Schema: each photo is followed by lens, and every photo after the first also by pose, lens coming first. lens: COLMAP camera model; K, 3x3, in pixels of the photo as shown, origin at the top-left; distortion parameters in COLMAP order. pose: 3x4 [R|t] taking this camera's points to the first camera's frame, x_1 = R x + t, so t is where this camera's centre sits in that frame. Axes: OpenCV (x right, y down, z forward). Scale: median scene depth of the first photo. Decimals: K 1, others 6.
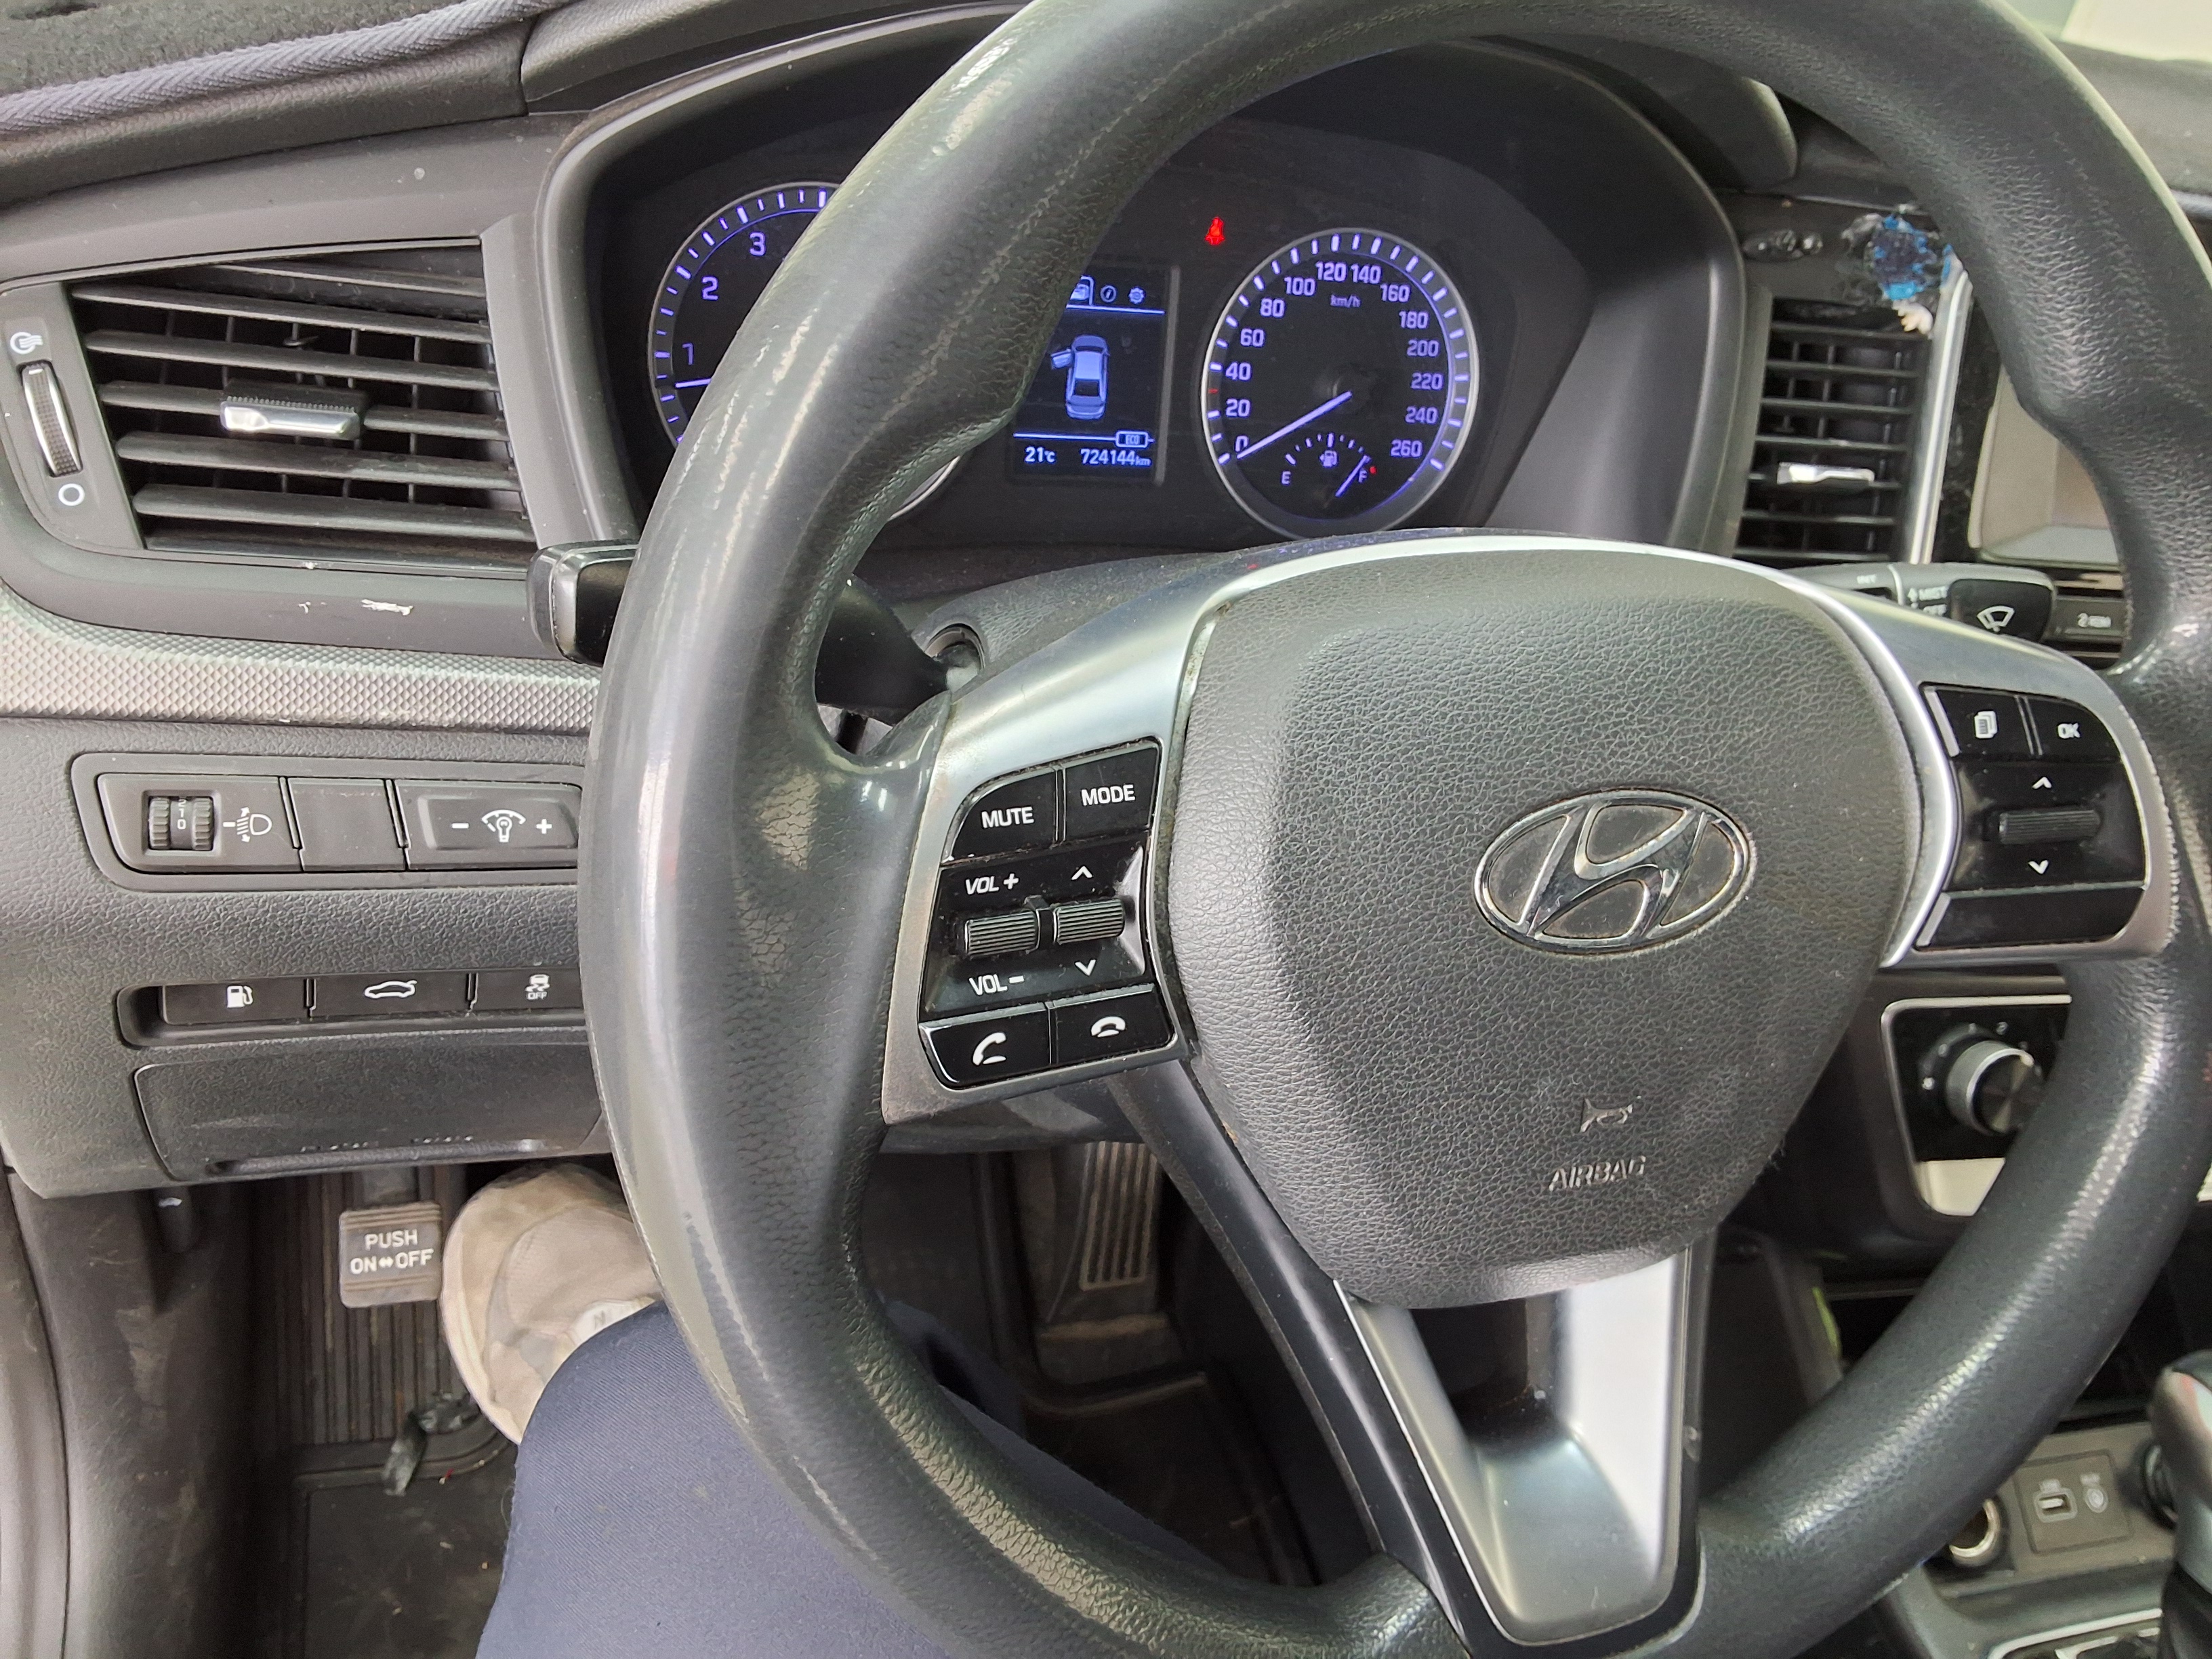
lens RADIAL K [[1779.0, 0, 1072.6], [0, 1779.0, 844.1], [0, 0, 1]] dist [0.147332, -0.258610]
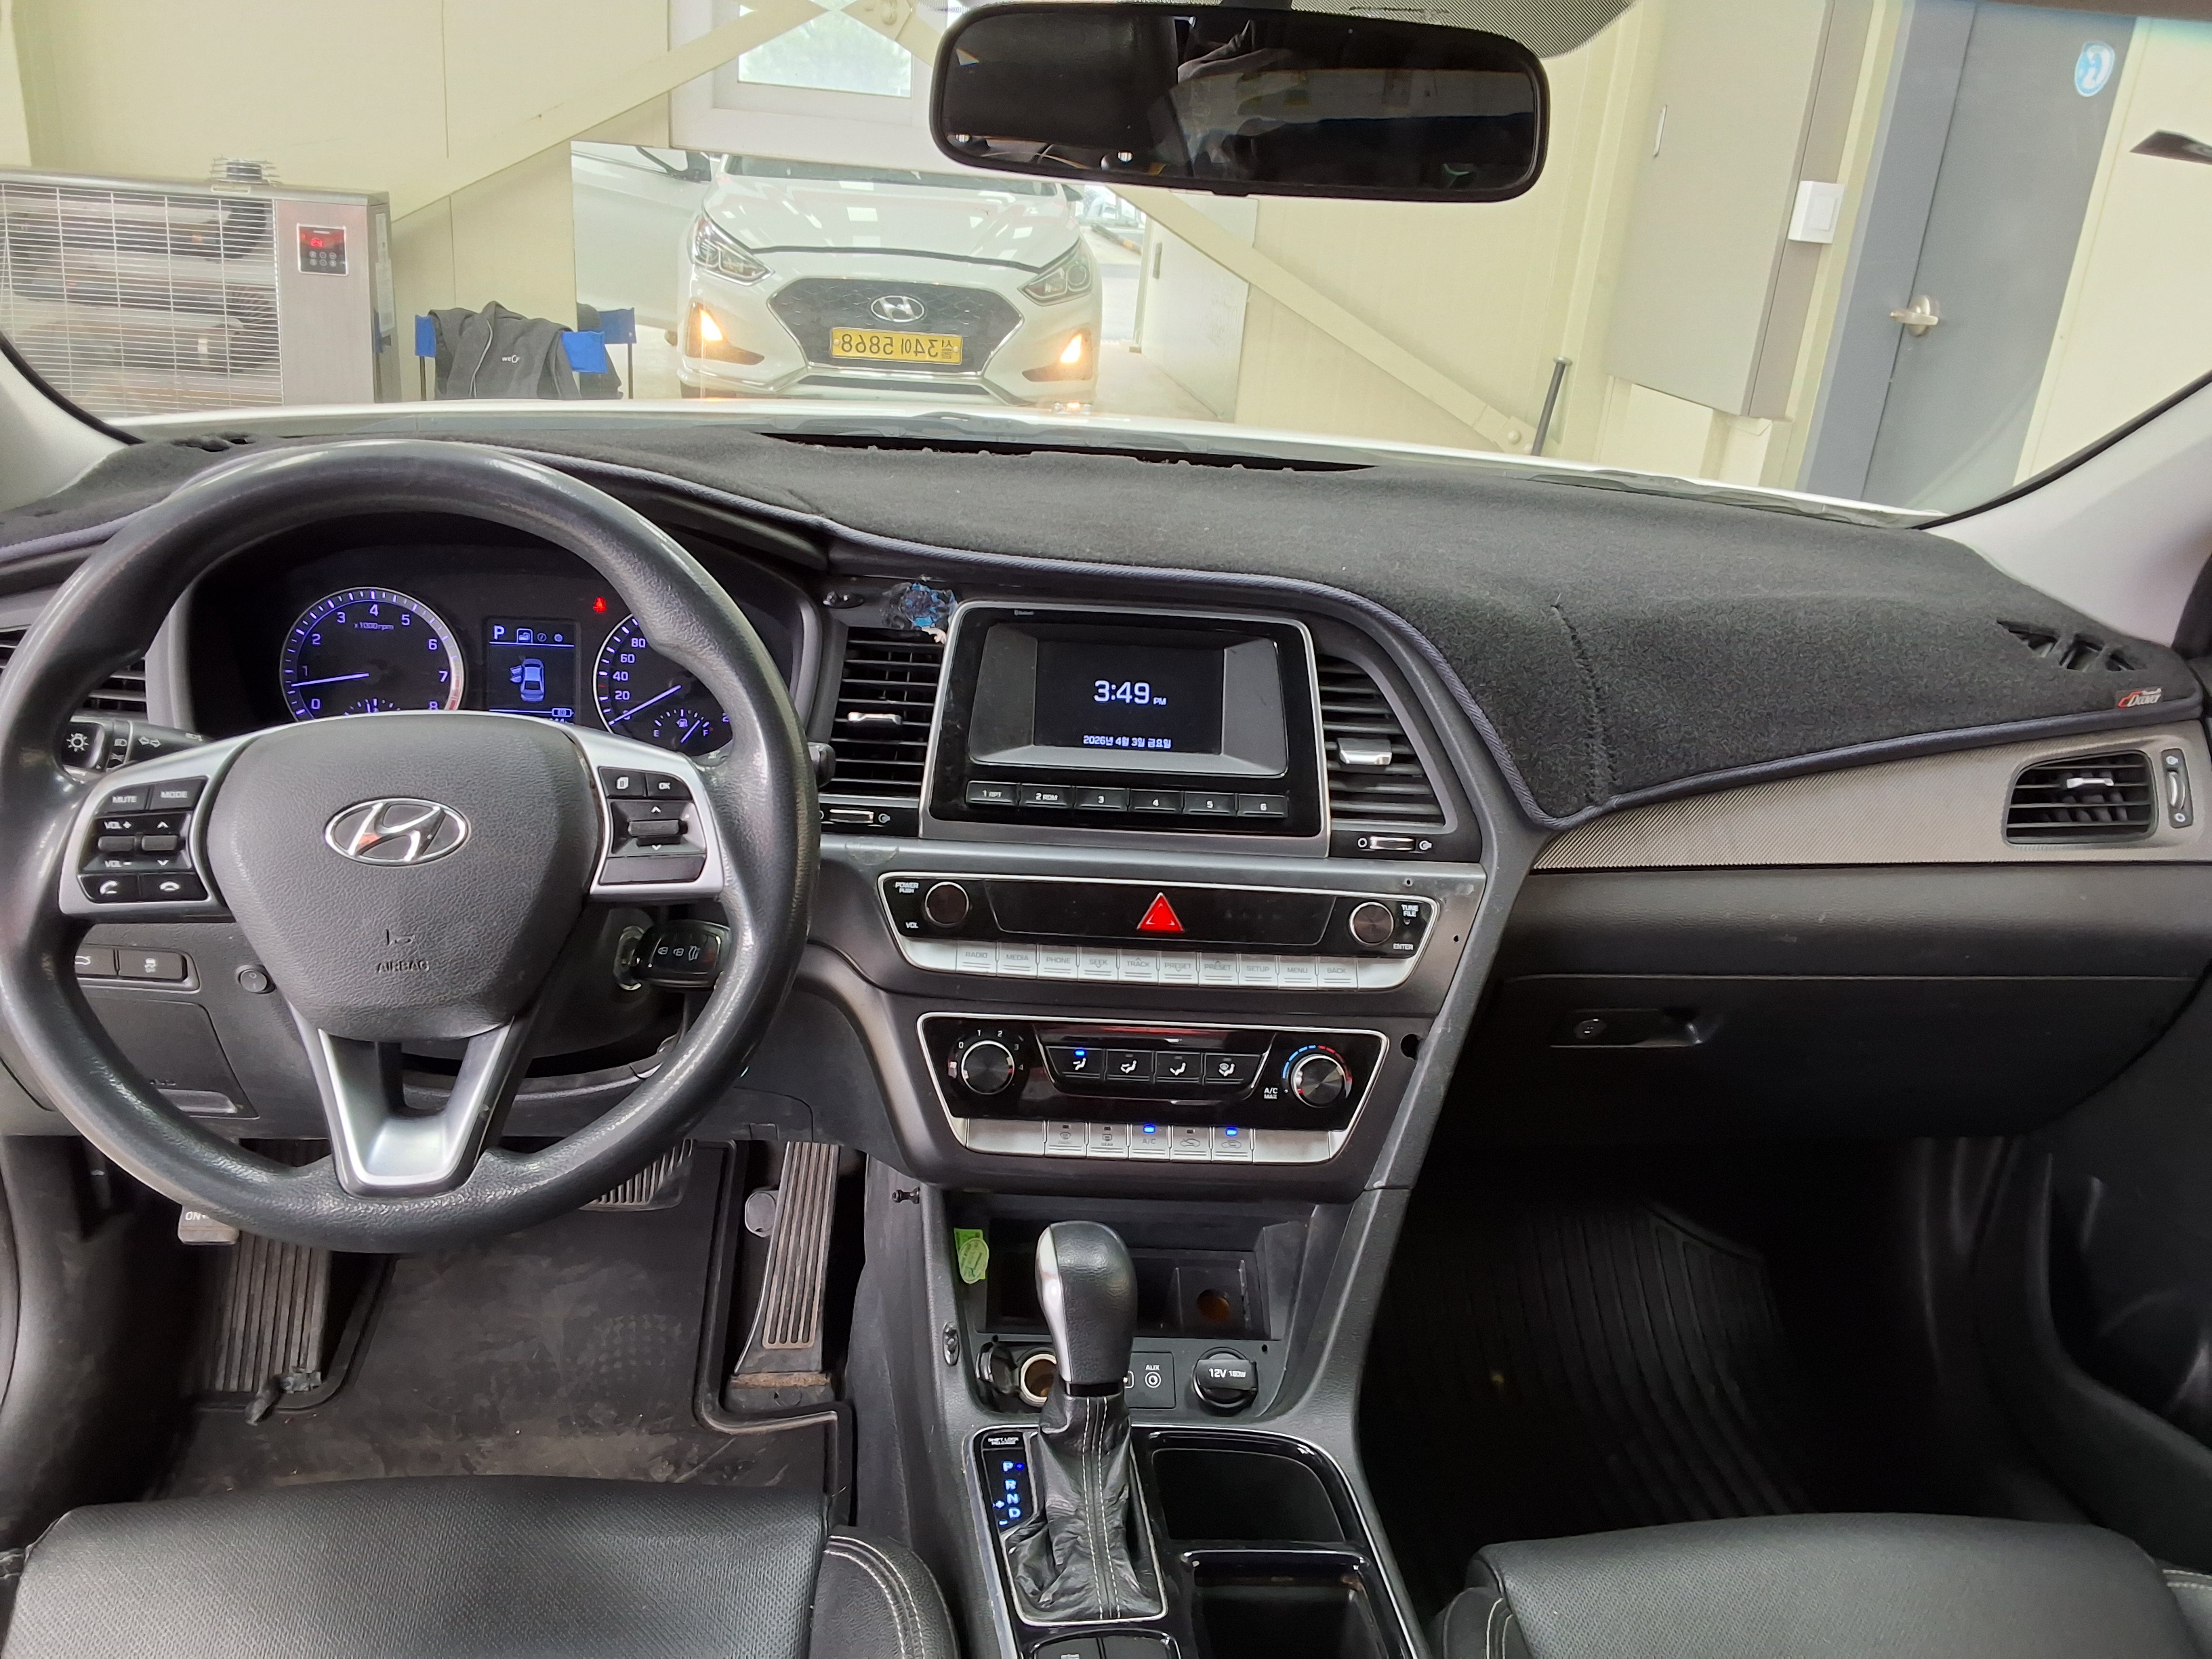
lens RADIAL K [[1779.0, 0, 1072.6], [0, 1779.0, 844.1], [0, 0, 1]] dist [0.147332, -0.258610]
pose [[0.976444, -0.015475, -0.215216, 0.936249], [-0.033099, 0.974878, -0.220267, 0.291825], [0.213218, 0.222202, 0.951401, -0.603878]]
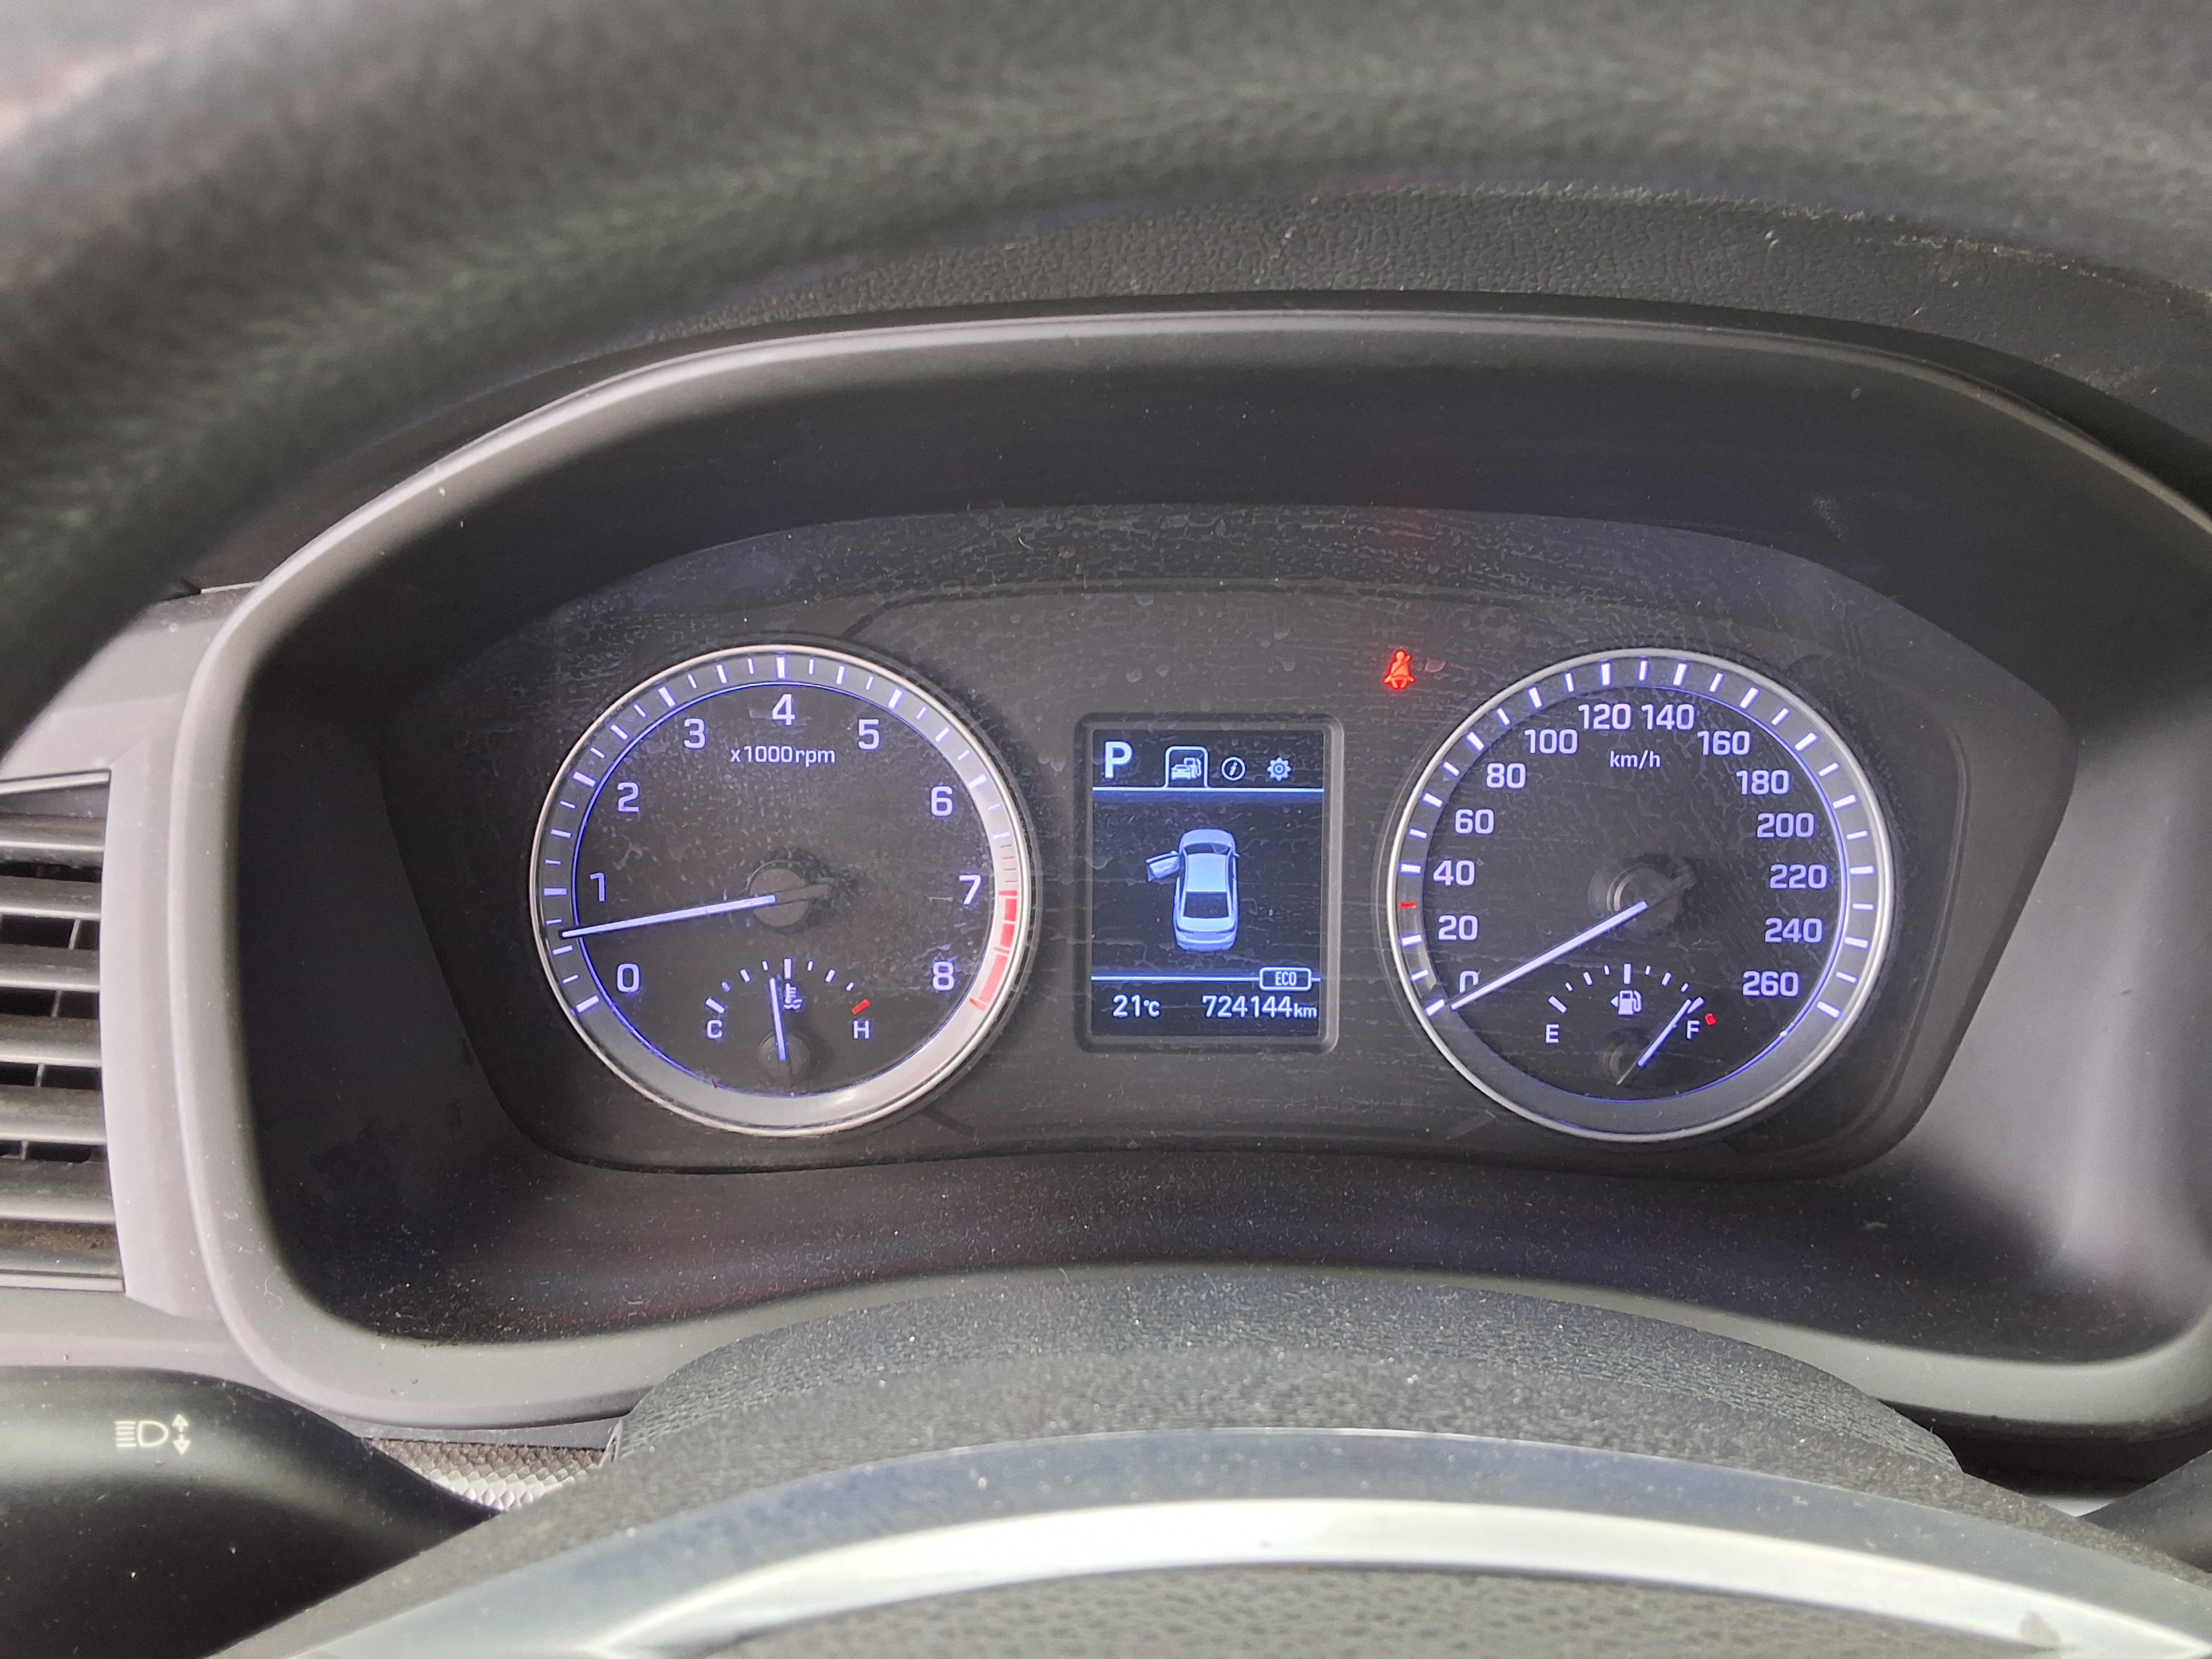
lens RADIAL K [[1779.0, 0, 1072.6], [0, 1779.0, 844.1], [0, 0, 1]] dist [0.147332, -0.258610]
pose [[0.946419, -0.029172, -0.321621, 0.169135], [-0.041137, 0.976909, -0.209659, -0.135965], [0.320311, 0.211656, 0.923365, 0.374201]]
